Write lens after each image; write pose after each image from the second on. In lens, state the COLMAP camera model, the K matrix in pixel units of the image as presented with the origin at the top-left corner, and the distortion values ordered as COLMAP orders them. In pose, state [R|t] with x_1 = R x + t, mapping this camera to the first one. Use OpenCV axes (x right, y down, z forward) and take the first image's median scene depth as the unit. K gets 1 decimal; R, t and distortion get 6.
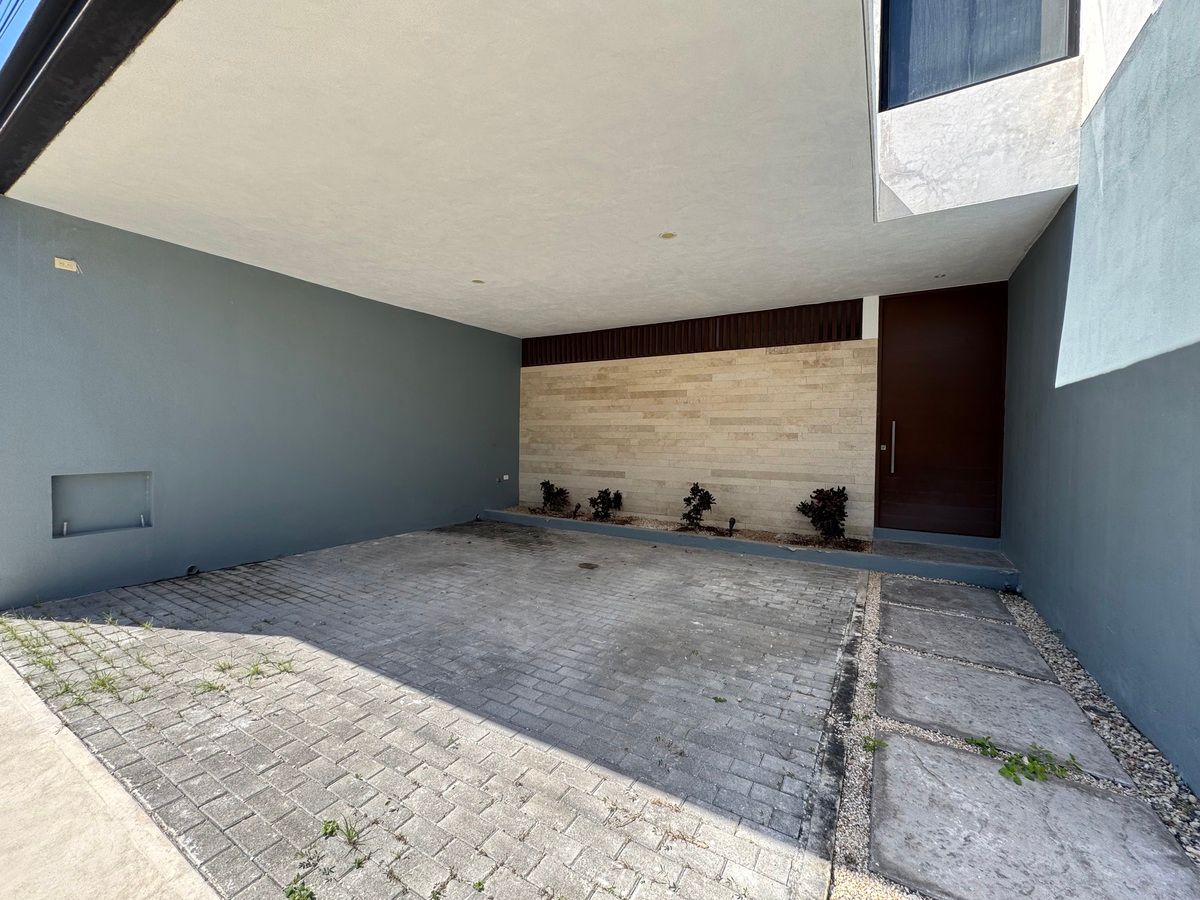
lens RADIAL K [[482.5, 0, 598.6], [0, 482.5, 448.1], [0, 0, 1]] dist [-0.002867, 0.000818]
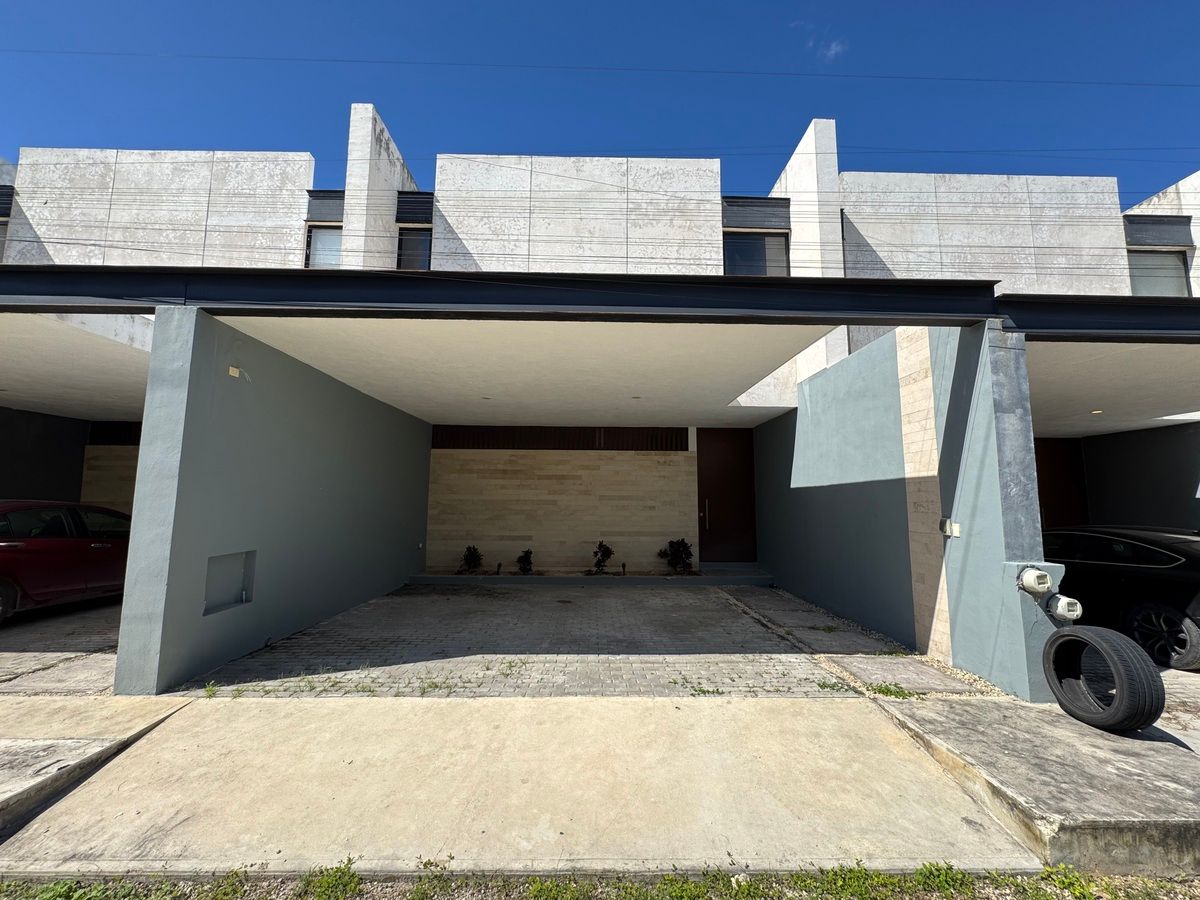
lens RADIAL K [[482.5, 0, 602.5], [0, 482.5, 449.6], [0, 0, 1]] dist [-0.002867, 0.000818]
pose [[0.847869, 0.052207, 0.527629, -0.552371], [0.015070, 0.992365, -0.122408, -0.022219], [-0.529991, 0.111738, 0.840609, -0.249662]]
